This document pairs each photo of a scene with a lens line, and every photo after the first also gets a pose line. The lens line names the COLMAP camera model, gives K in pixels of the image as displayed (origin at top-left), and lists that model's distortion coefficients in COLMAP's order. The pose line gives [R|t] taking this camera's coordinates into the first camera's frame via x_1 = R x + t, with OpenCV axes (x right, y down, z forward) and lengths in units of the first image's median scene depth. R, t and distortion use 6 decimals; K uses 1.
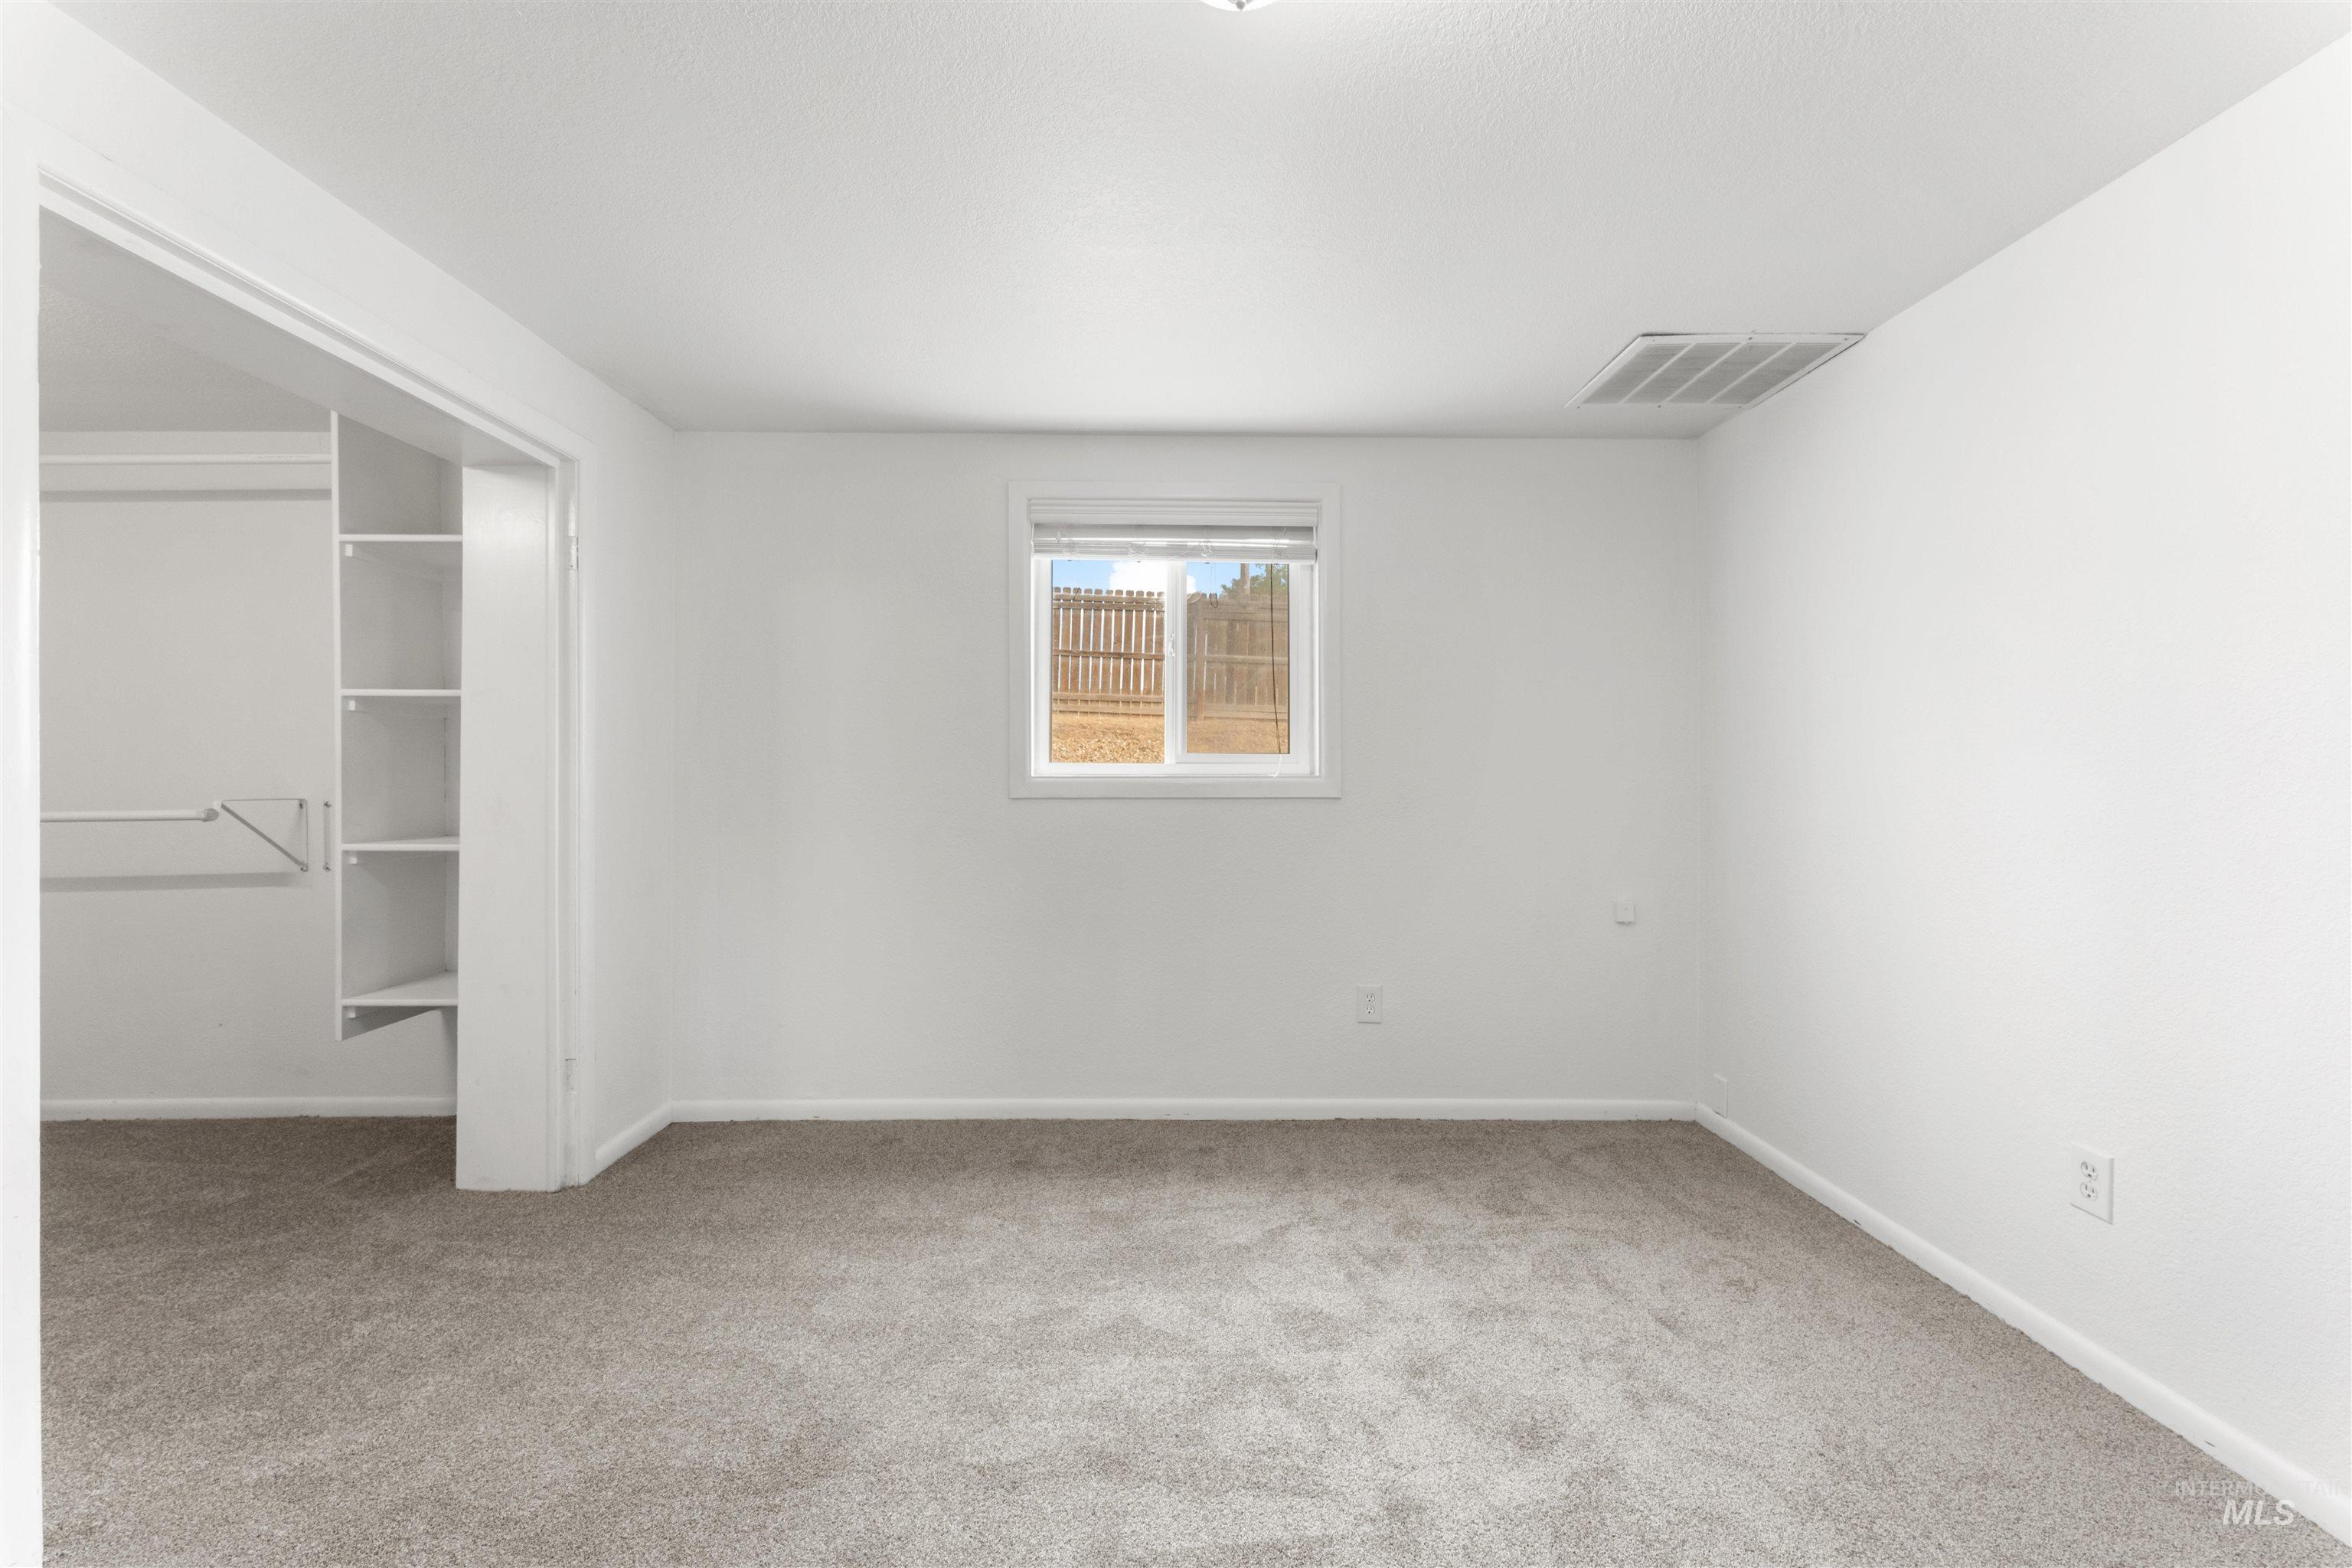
lens RADIAL K [[940.2, 0, 1173.4], [0, 940.2, 771.3], [0, 0, 1]] dist [0.004805, -0.000701]
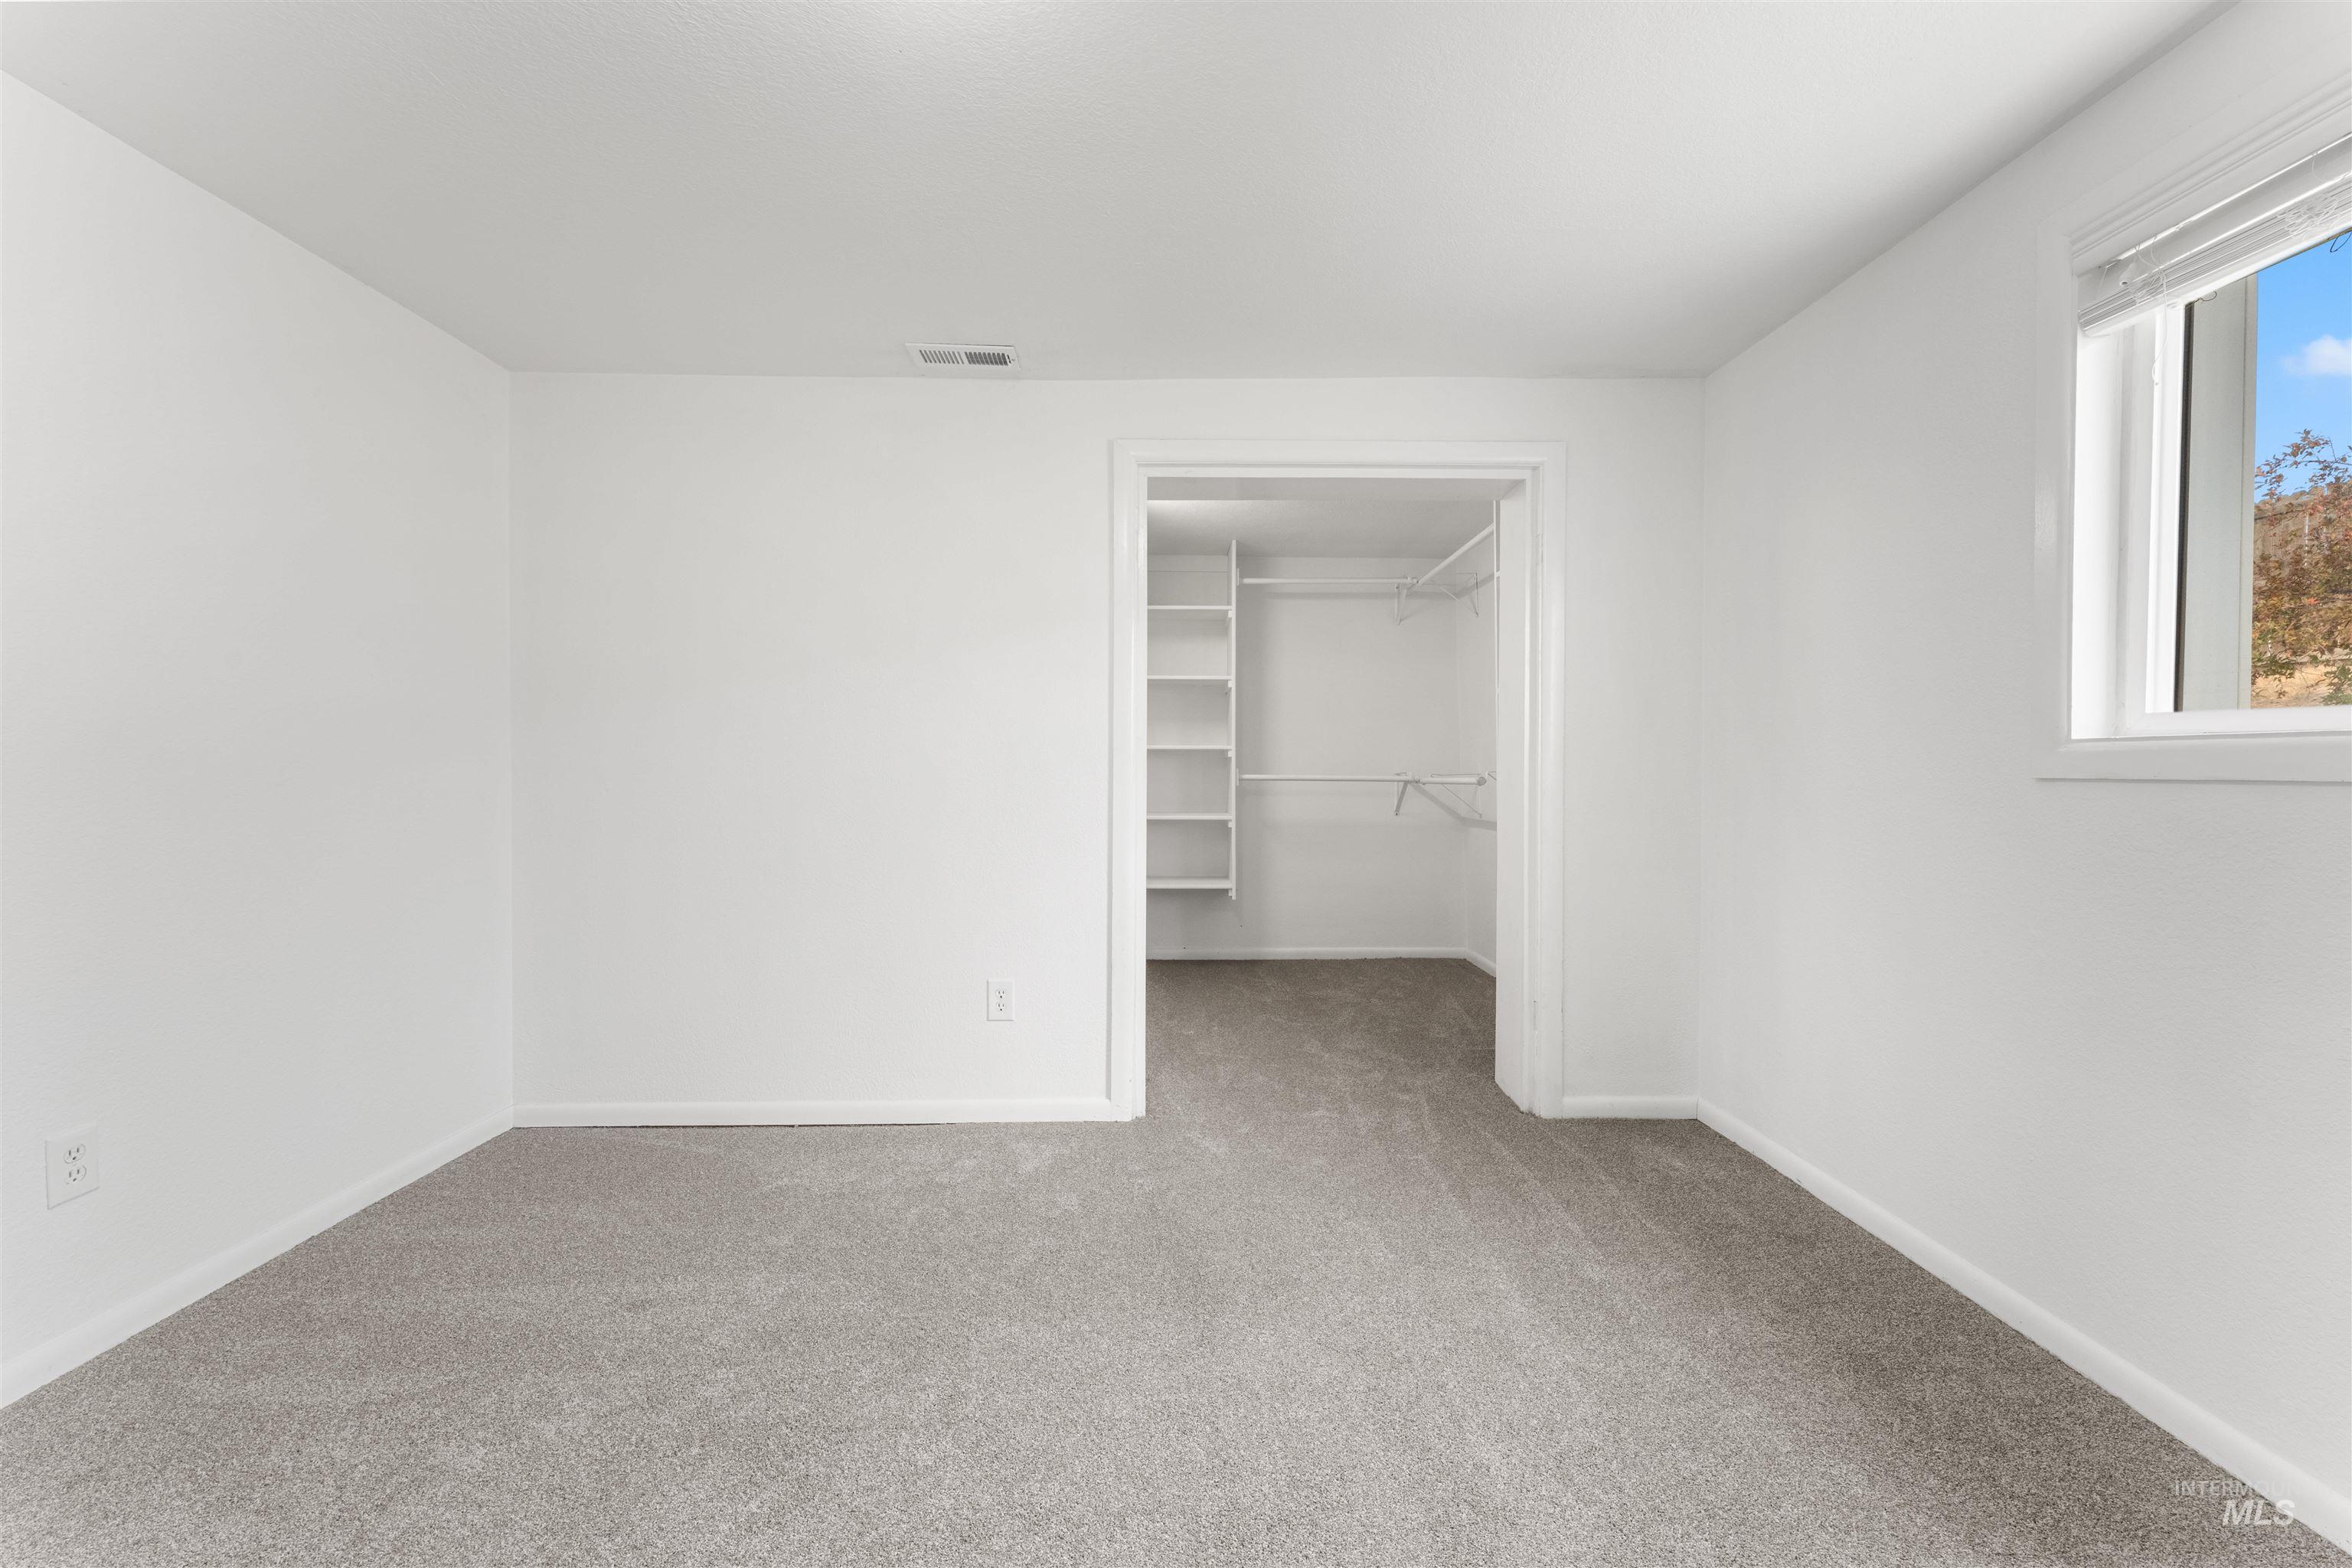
lens RADIAL K [[947.9, 0, 1175.3], [0, 947.9, 776.3], [0, 0, 1]] dist [0.003045, -0.000107]
pose [[-0.006309, 0.009192, -0.999938, 0.492228], [0.002170, 0.999956, 0.009178, 0.025401], [0.999978, -0.002112, -0.006329, 0.578985]]
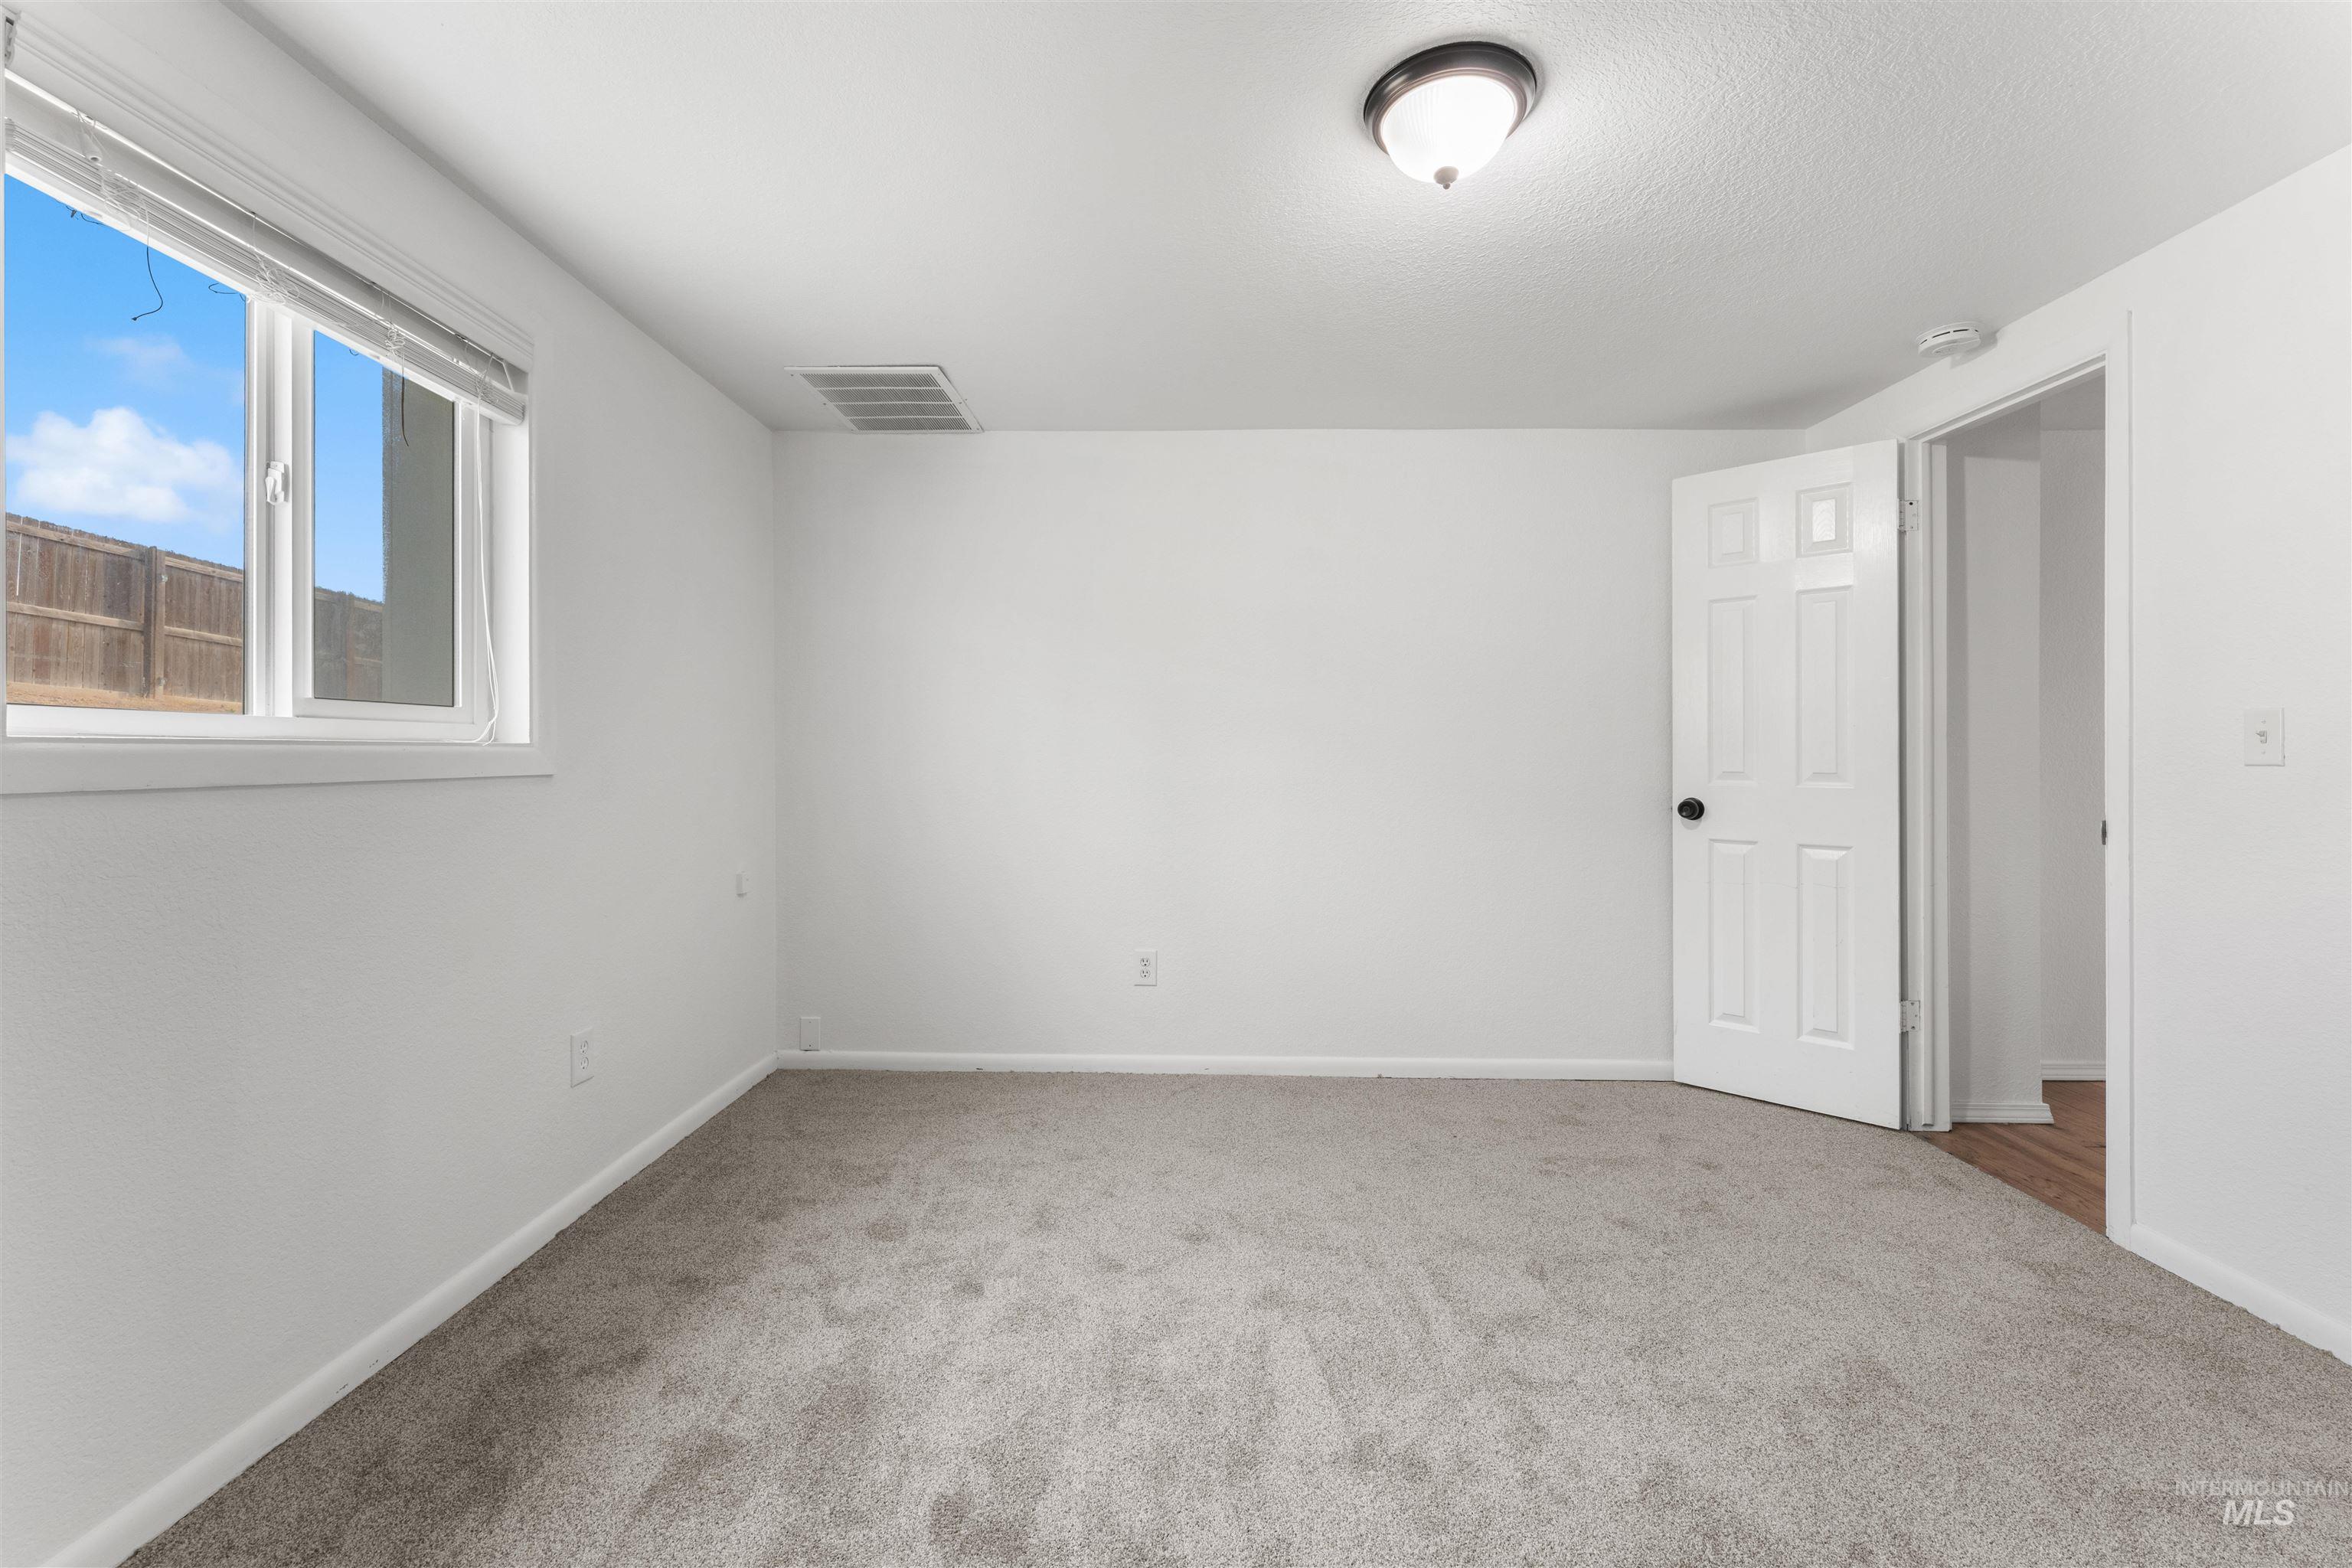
lens RADIAL K [[959.6, 0, 1167.0], [0, 959.6, 747.4], [0, 0, 1]] dist [-0.000041, -0.000239]
pose [[0.041167, 0.005284, 0.999138, -0.627674], [-0.004889, 0.999975, -0.005087, 0.011363], [-0.999140, -0.004675, 0.041191, 0.625460]]
